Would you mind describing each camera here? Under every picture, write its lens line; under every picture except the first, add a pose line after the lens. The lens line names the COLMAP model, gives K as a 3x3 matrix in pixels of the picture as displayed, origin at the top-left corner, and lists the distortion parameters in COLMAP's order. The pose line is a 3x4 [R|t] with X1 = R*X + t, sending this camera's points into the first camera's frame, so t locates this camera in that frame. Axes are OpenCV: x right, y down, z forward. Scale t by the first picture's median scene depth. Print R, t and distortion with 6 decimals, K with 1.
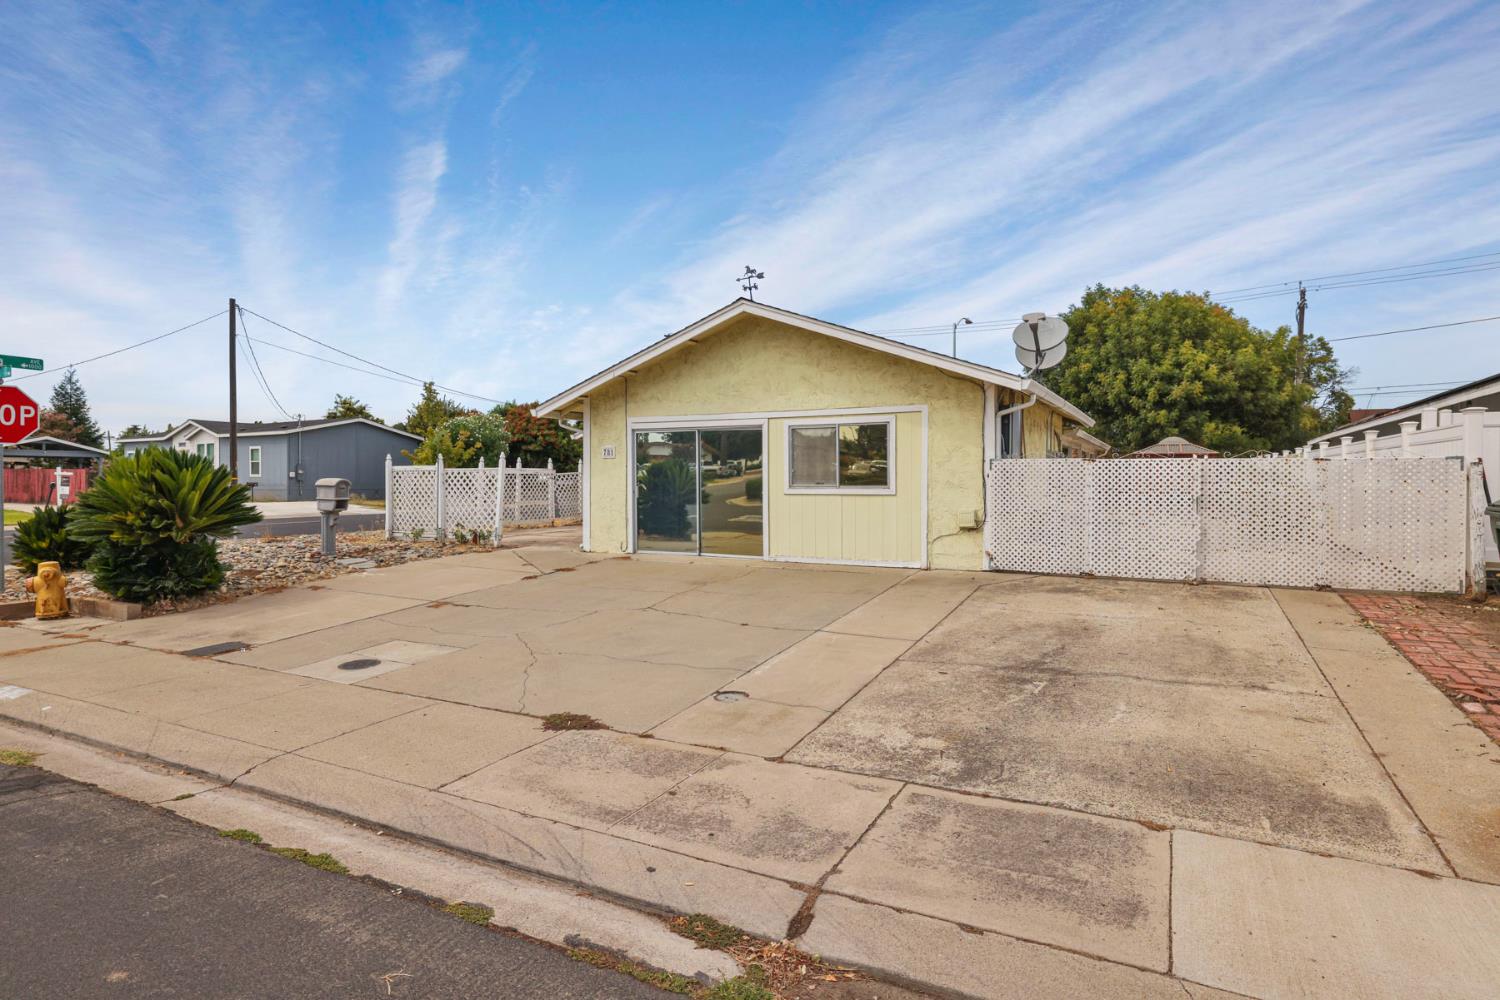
lens RADIAL K [[824.4, 0, 750.0], [0, 824.4, 500.0], [0, 0, 1]] dist [-0.005502, 0.001209]
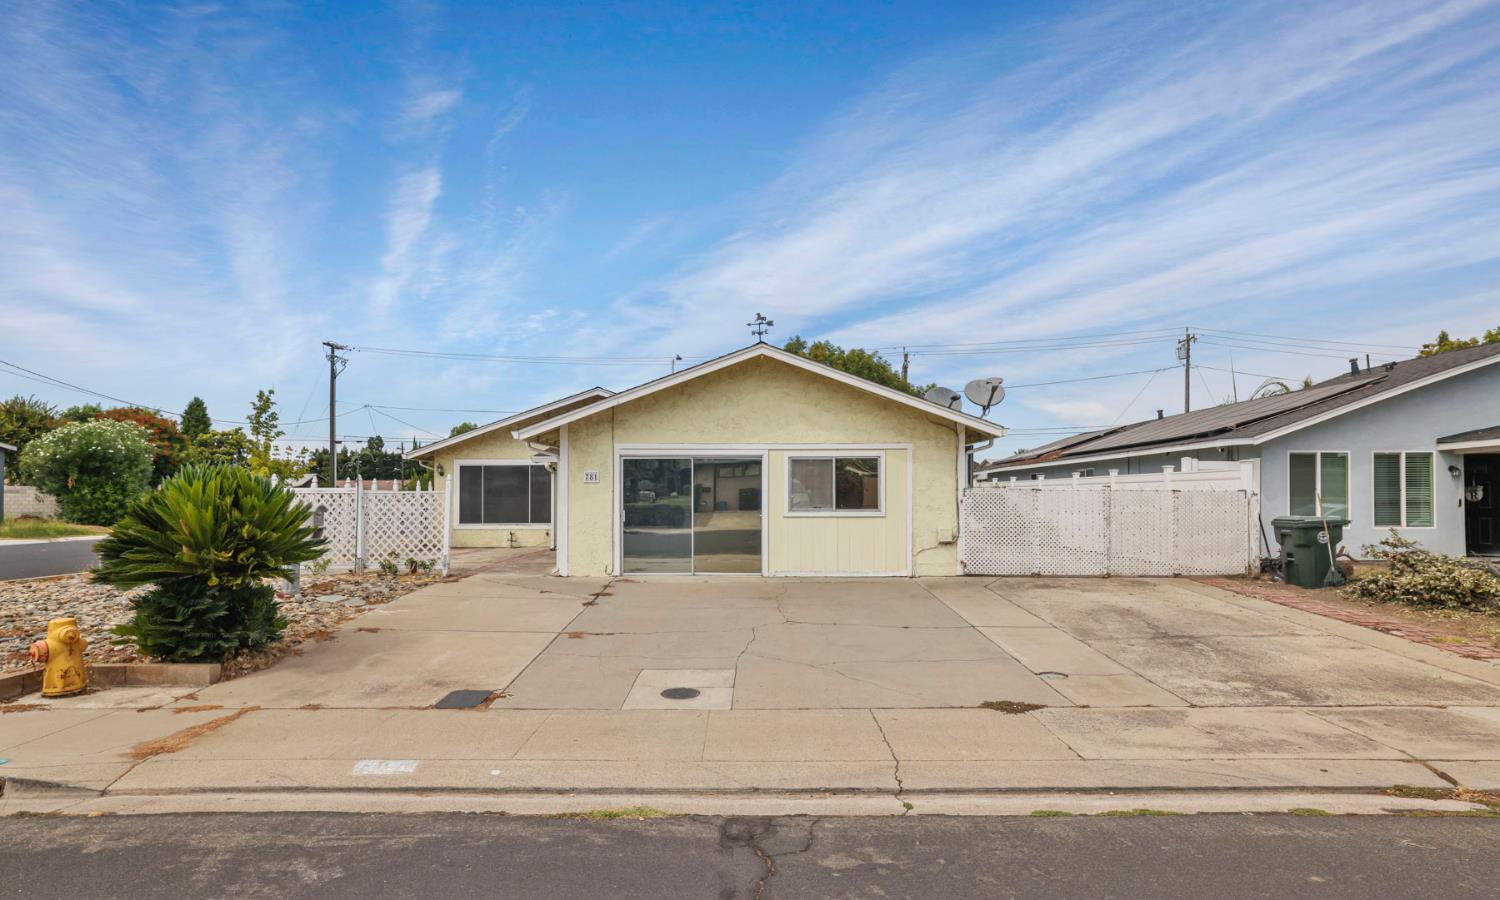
lens RADIAL K [[790.2, 0, 748.4], [0, 790.2, 504.7], [0, 0, 1]] dist [-0.035687, 0.027917]
pose [[0.882439, -0.002729, 0.470418, -0.563960], [0.010929, 0.999832, -0.014701, -0.009480], [-0.470299, 0.018115, 0.882321, 0.073266]]
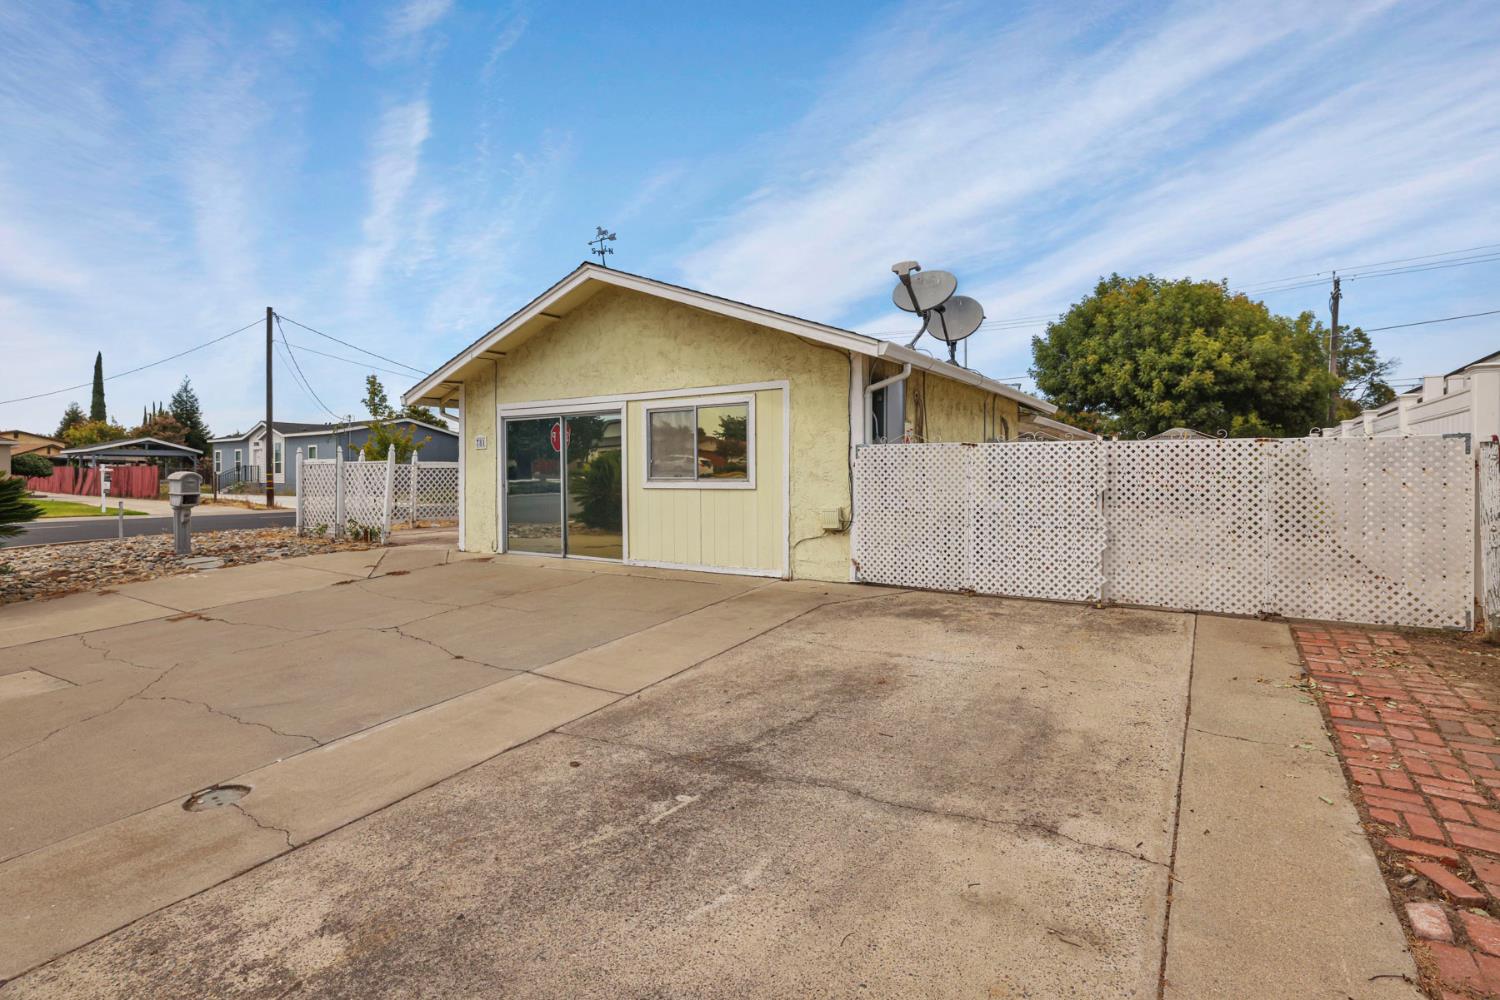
lens RADIAL K [[752.5, 0, 748.5], [0, 752.5, 487.8], [0, 0, 1]] dist [-0.014505, 0.001540]
pose [[0.995916, -0.000080, -0.090290, 0.245720], [-0.000762, 0.999957, -0.009286, -0.000662], [0.090287, 0.009317, 0.995872, 0.247022]]
